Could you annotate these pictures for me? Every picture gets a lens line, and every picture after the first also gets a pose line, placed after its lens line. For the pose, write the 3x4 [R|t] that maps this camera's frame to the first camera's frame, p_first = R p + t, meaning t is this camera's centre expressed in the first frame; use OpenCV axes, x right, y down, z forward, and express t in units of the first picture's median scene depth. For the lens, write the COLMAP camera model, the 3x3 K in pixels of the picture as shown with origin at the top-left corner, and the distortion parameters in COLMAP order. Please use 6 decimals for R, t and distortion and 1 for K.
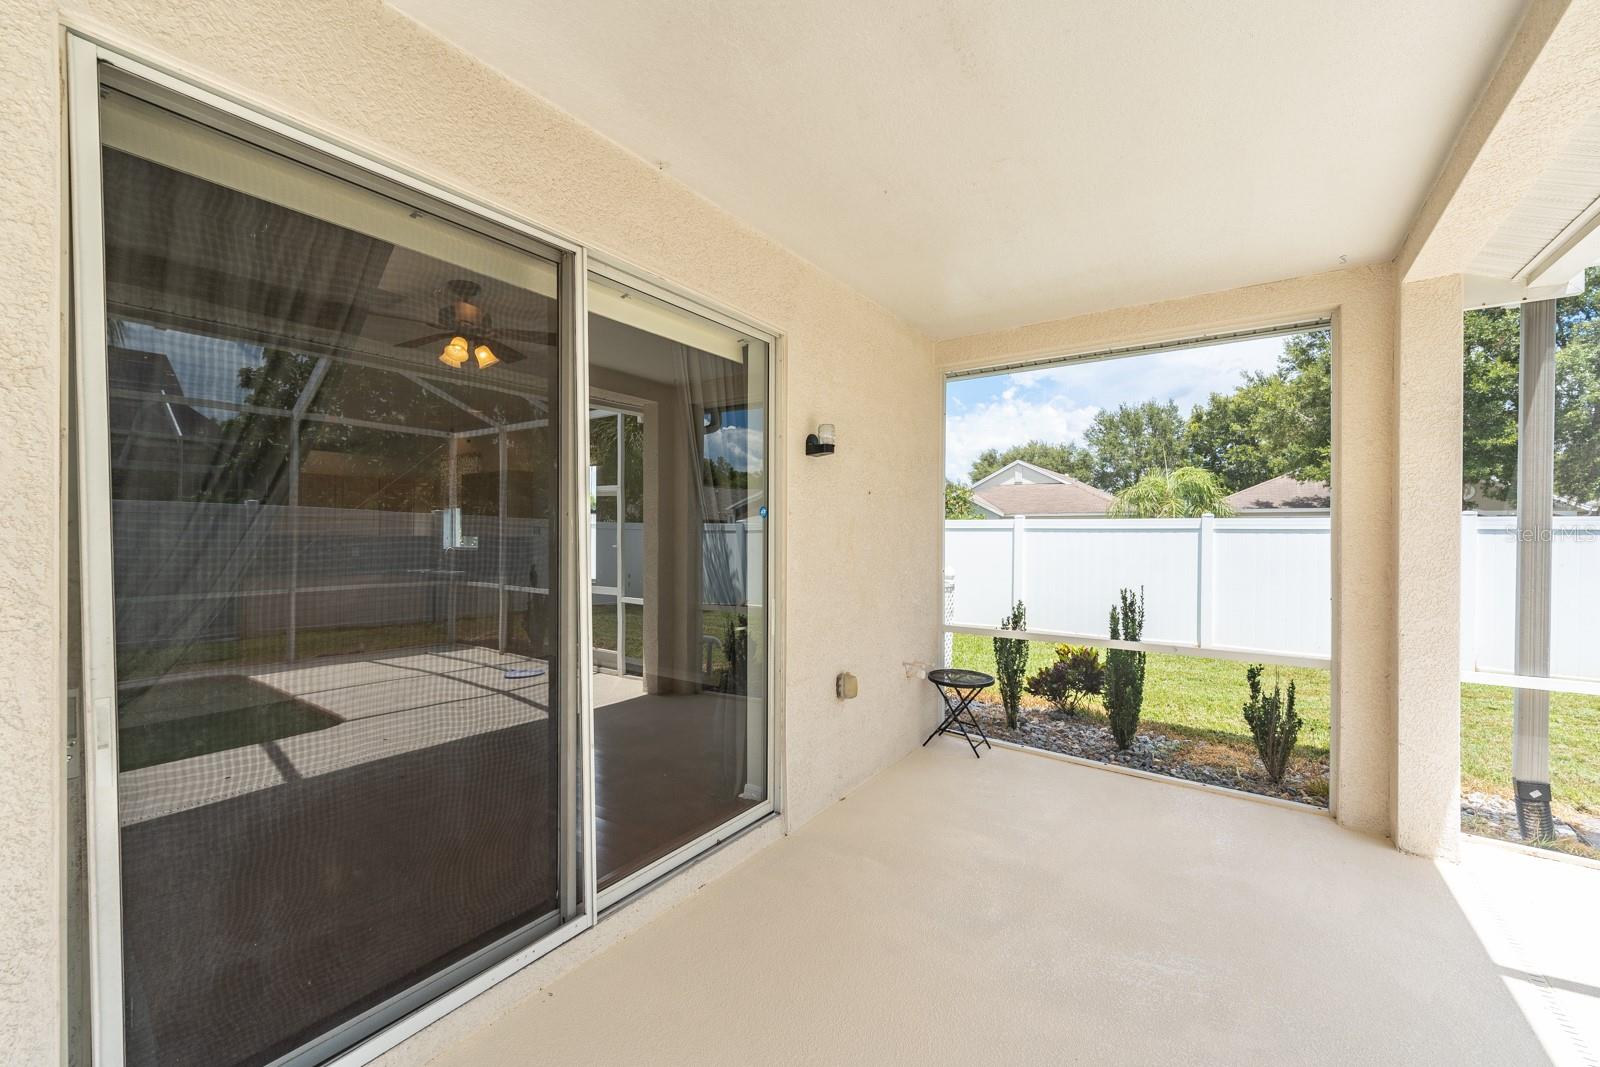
lens RADIAL K [[648.9, 0, 795.3], [0, 648.9, 535.1], [0, 0, 1]] dist [-0.001103, -0.000071]
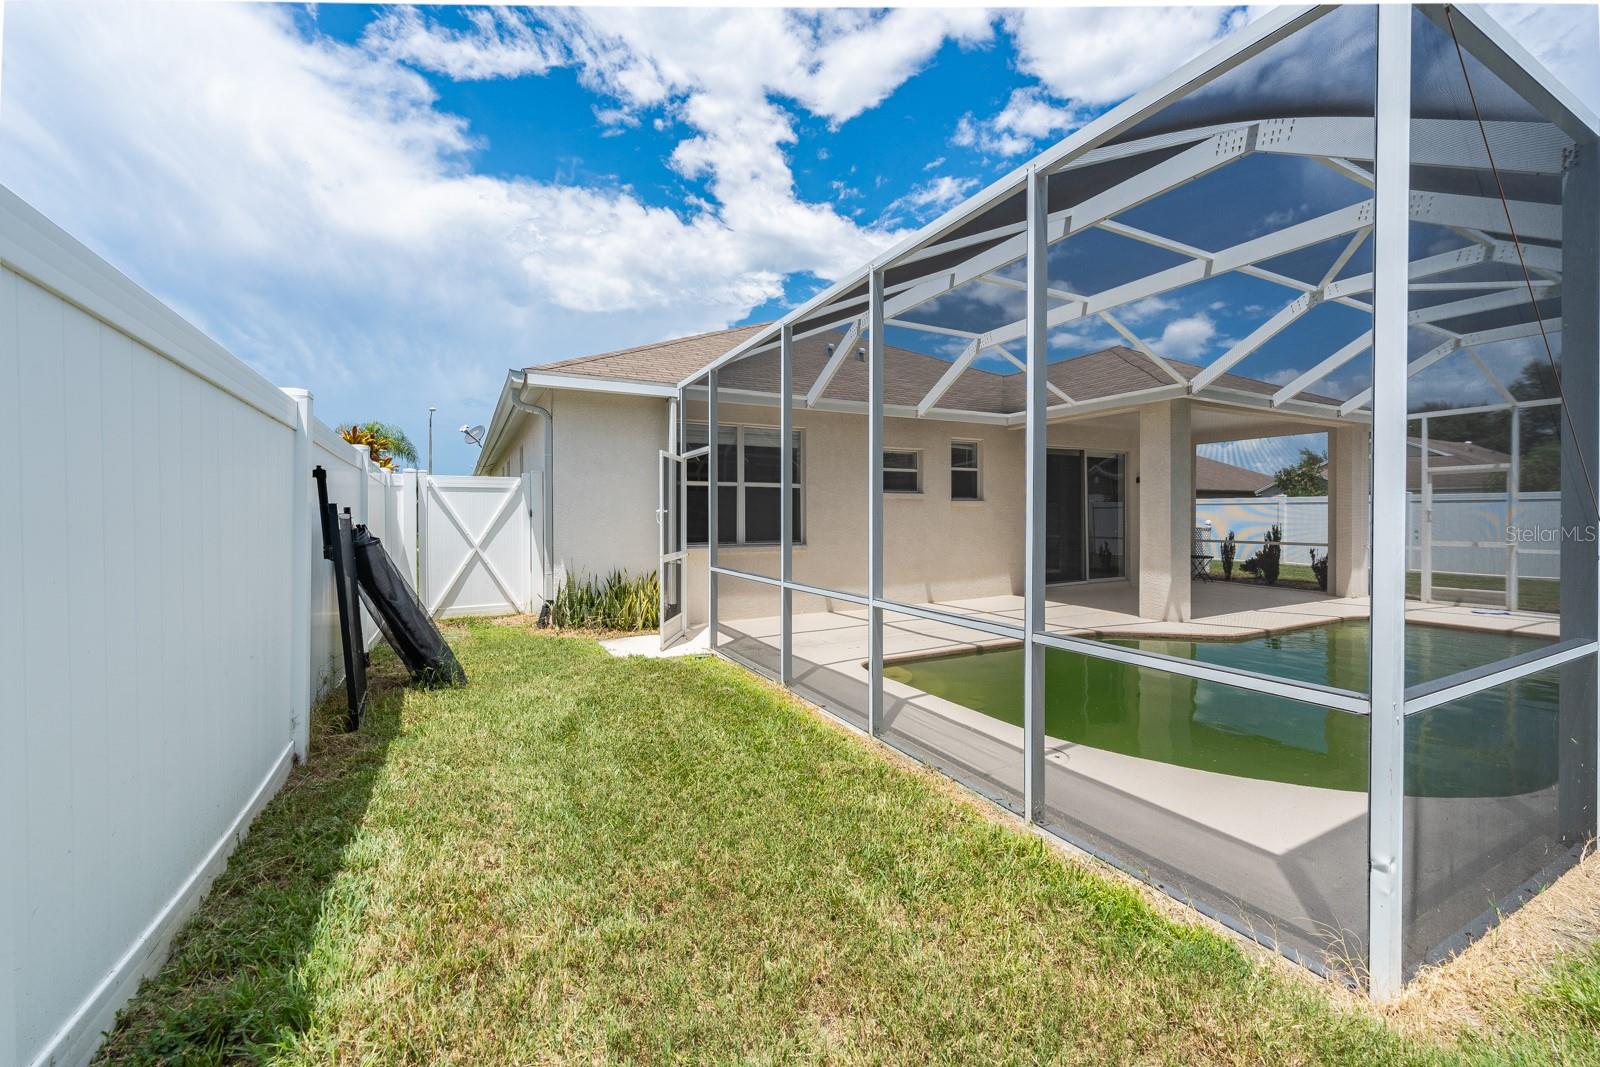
lens RADIAL K [[648.9, 0, 795.3], [0, 648.9, 535.1], [0, 0, 1]] dist [-0.001103, -0.000071]
pose [[0.886173, 0.006882, -0.463304, 0.003852], [0.008797, 0.999460, 0.031673, 0.022551], [0.463272, -0.032143, 0.885633, -2.153836]]
